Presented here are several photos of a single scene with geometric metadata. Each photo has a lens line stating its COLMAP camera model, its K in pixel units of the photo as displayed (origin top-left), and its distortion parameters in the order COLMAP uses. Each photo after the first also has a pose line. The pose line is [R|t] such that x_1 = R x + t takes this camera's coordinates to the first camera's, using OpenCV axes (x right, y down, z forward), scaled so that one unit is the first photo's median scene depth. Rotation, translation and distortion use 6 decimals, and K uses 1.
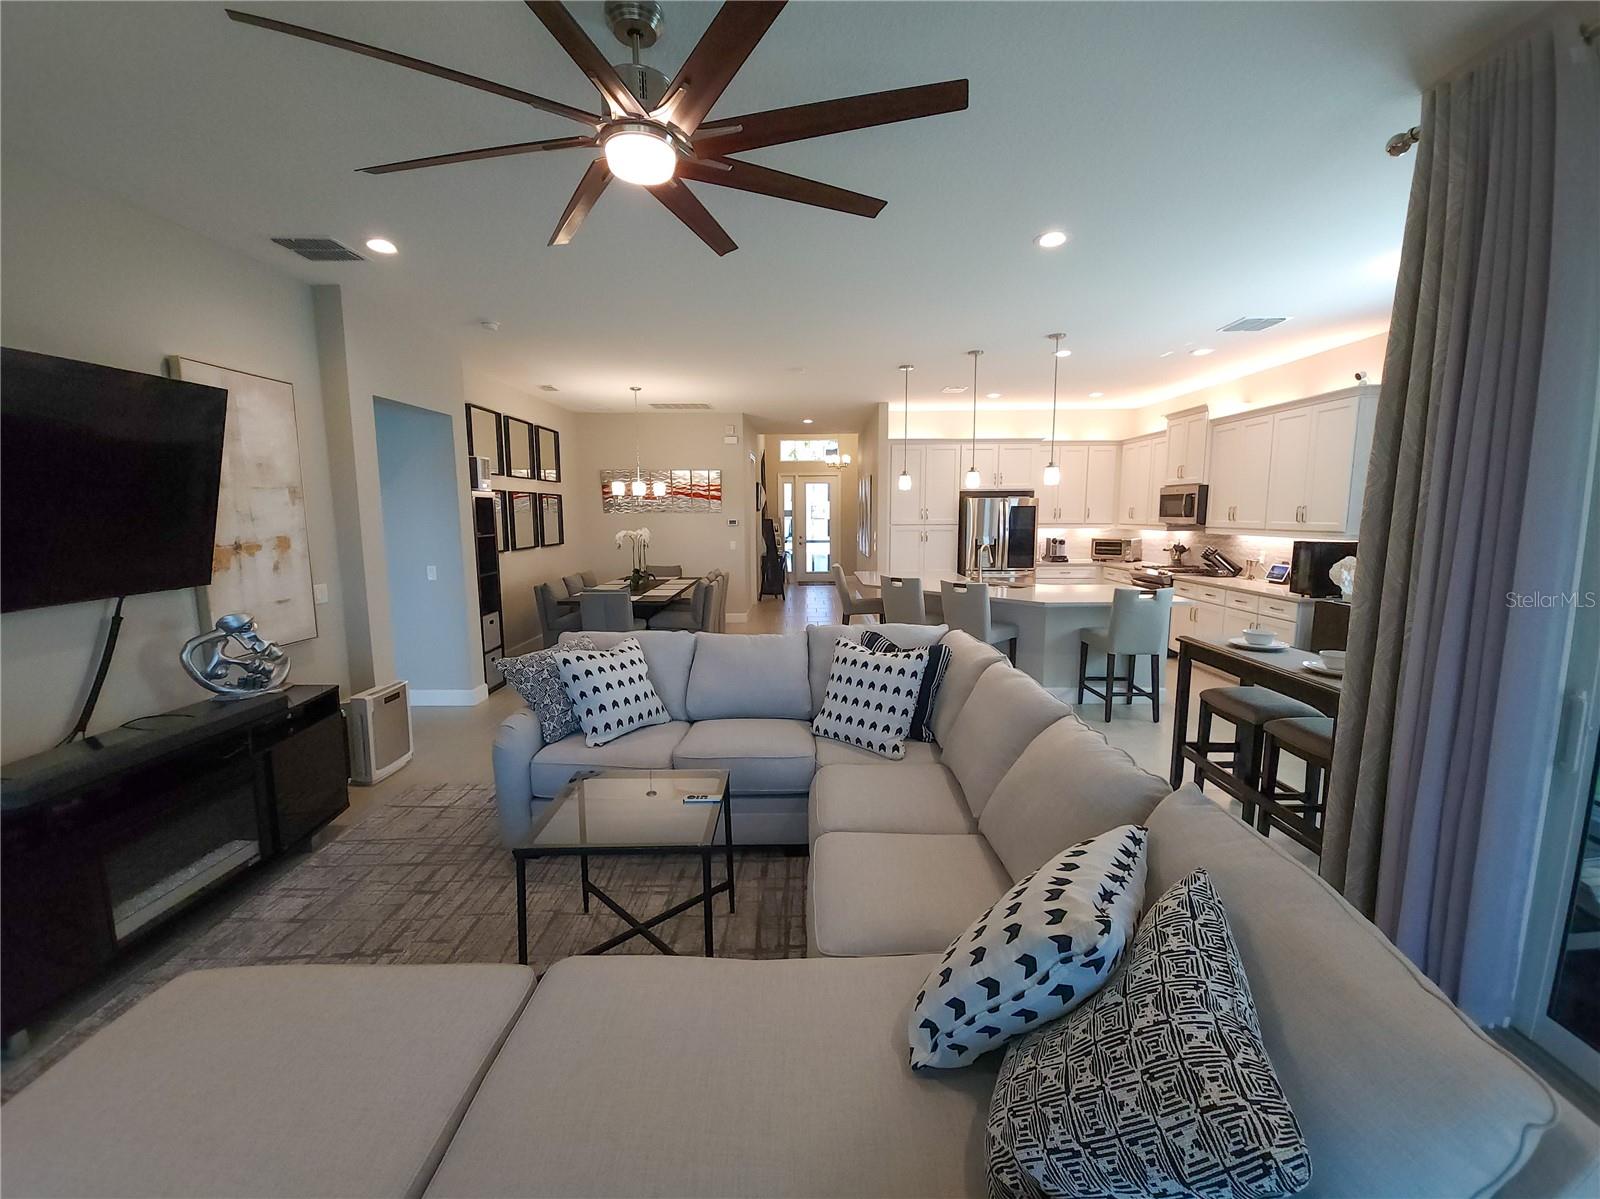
lens RADIAL K [[653.0, 0, 791.9], [0, 653.0, 598.3], [0, 0, 1]] dist [0.000625, -0.000073]
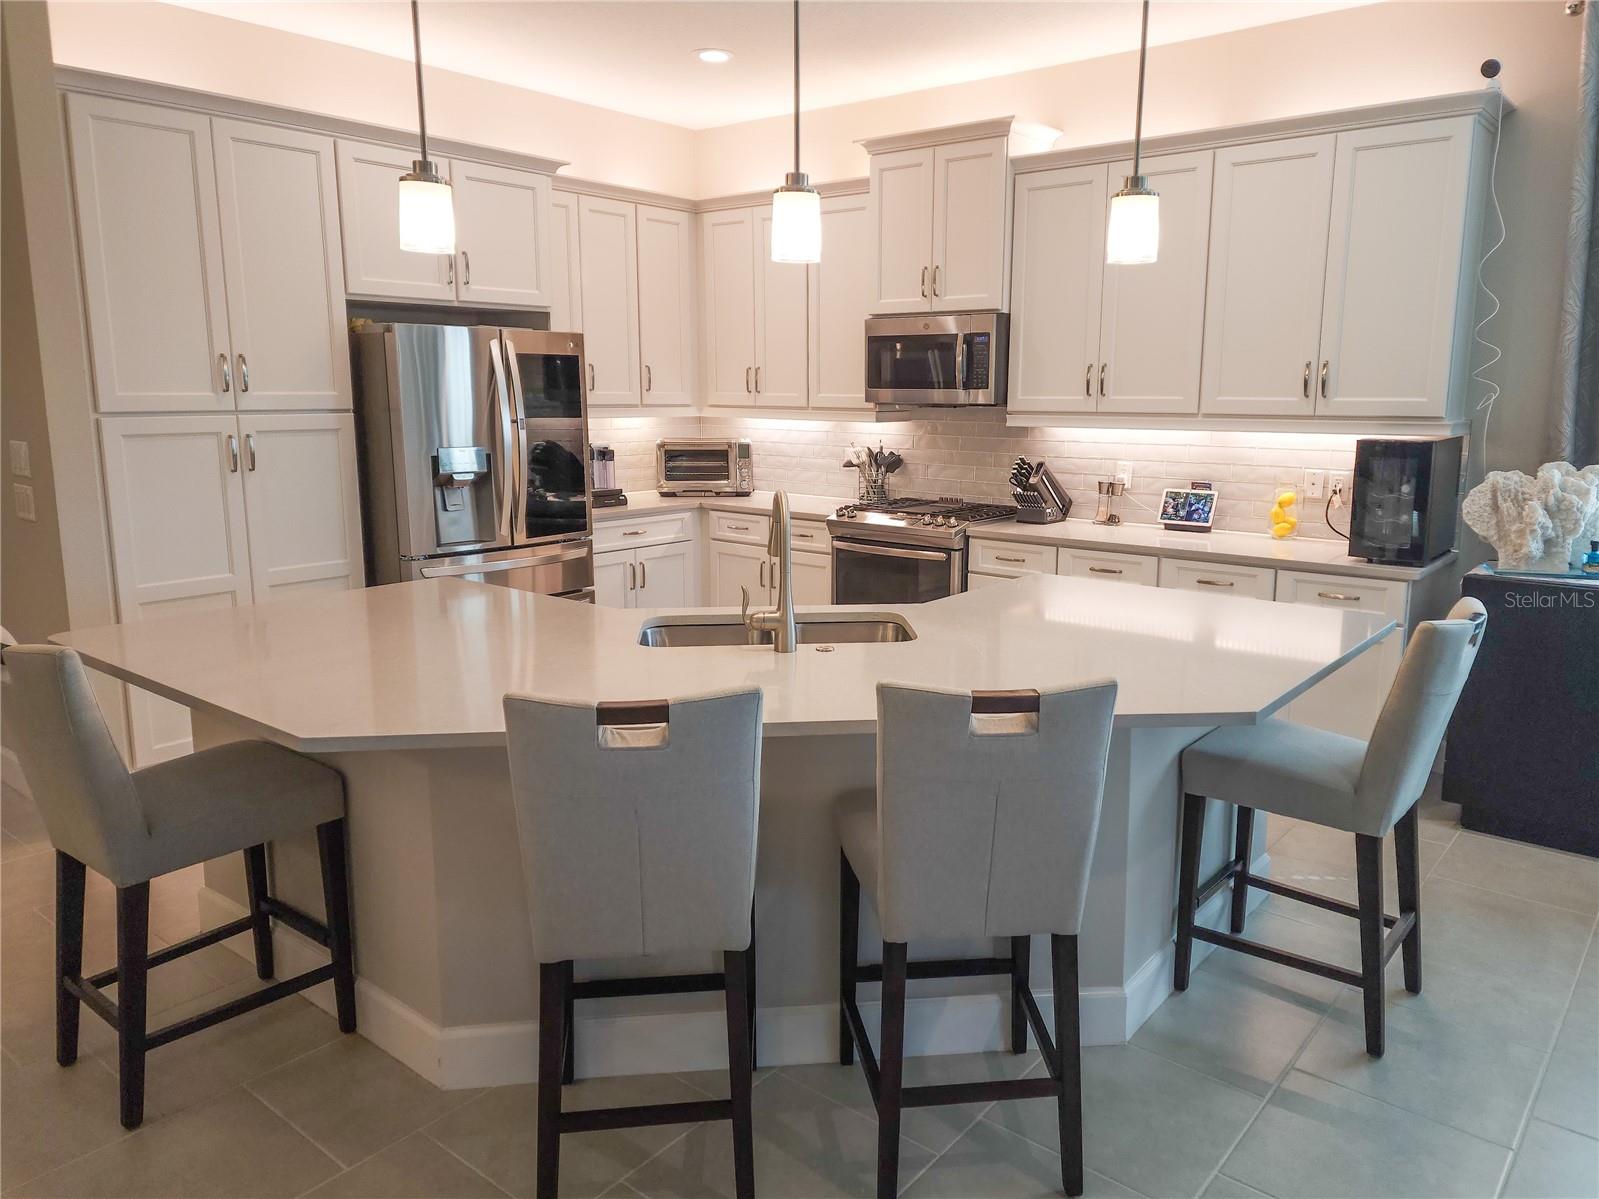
lens RADIAL K [[1126.4, 0, 851.1], [0, 1126.4, 584.6], [0, 0, 1]] dist [0.016613, -0.006932]
pose [[0.600303, -0.132046, 0.788797, -0.036292], [0.098293, 0.990980, 0.091087, -0.064071], [-0.793709, 0.022853, 0.607868, 0.551992]]
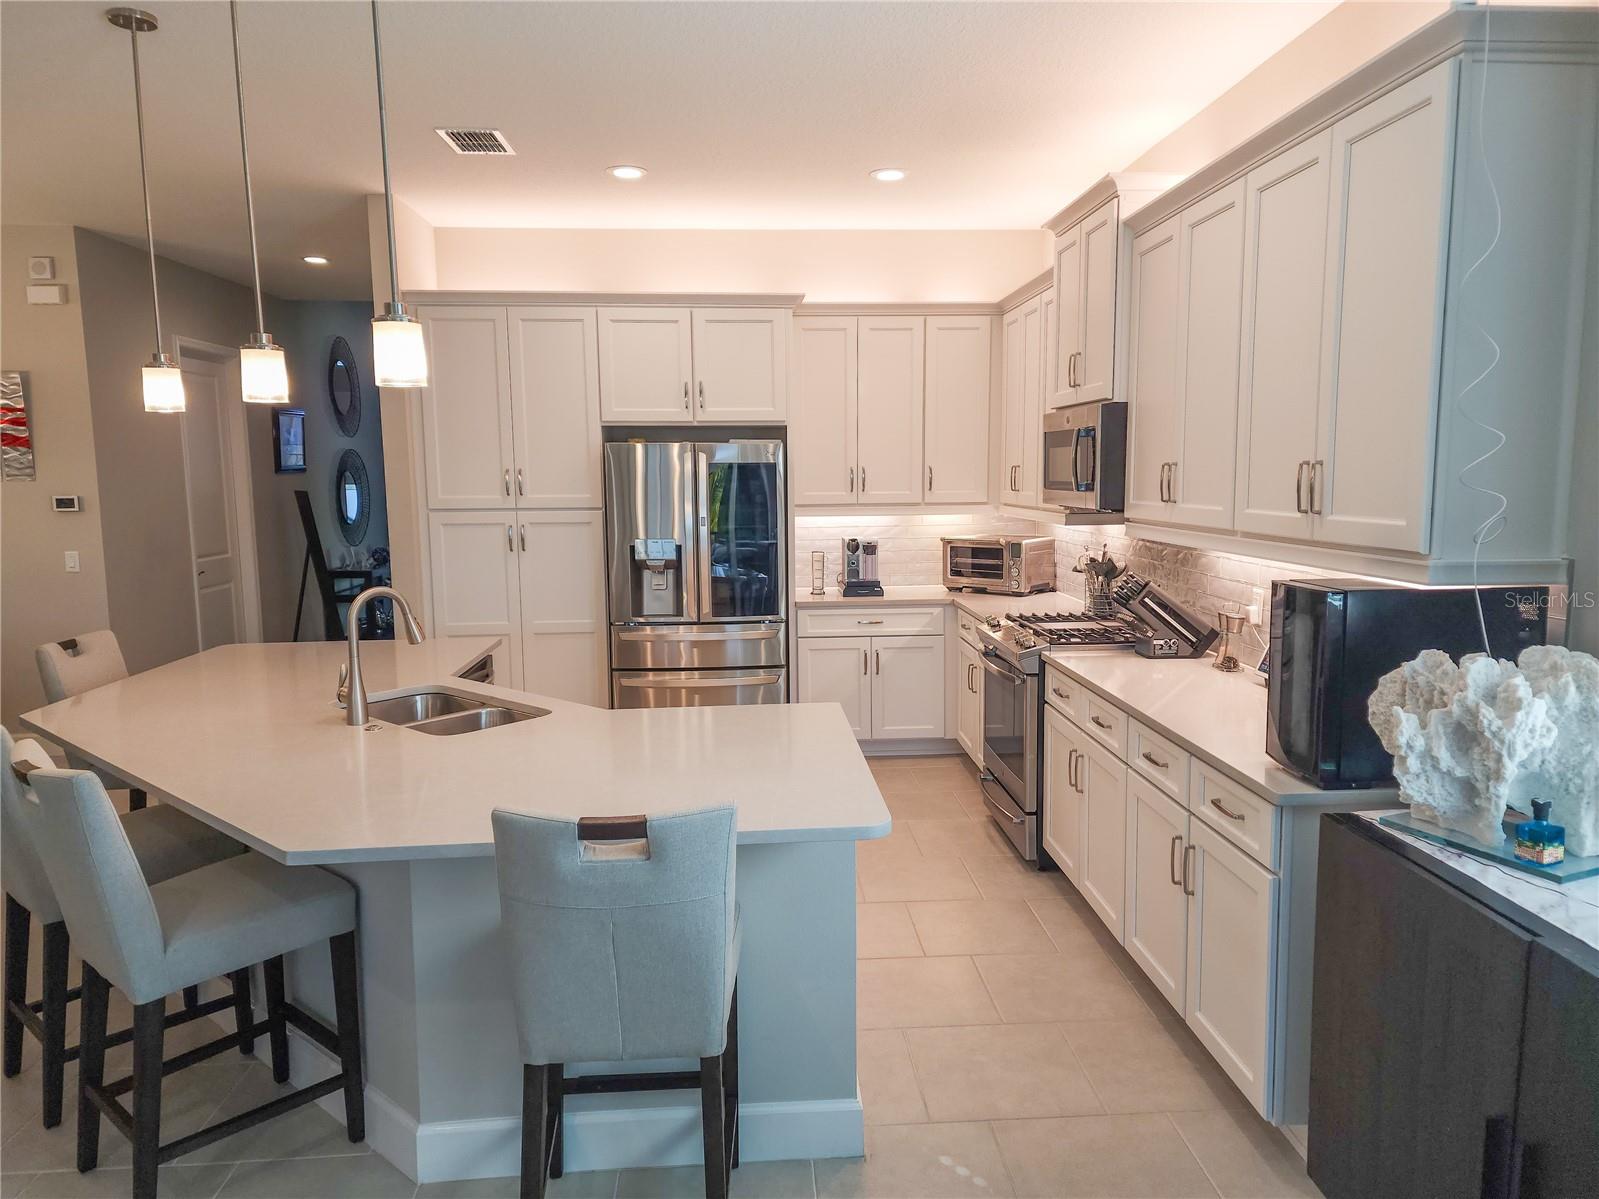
lens RADIAL K [[1077.6, 0, 801.2], [0, 1077.6, 598.4], [0, 0, 1]] dist [0.056874, -0.044730]
pose [[0.995858, -0.015455, 0.089594, 0.349942], [0.016590, 0.999791, -0.011944, -0.052781], [-0.089390, 0.013381, 0.995907, 0.362934]]
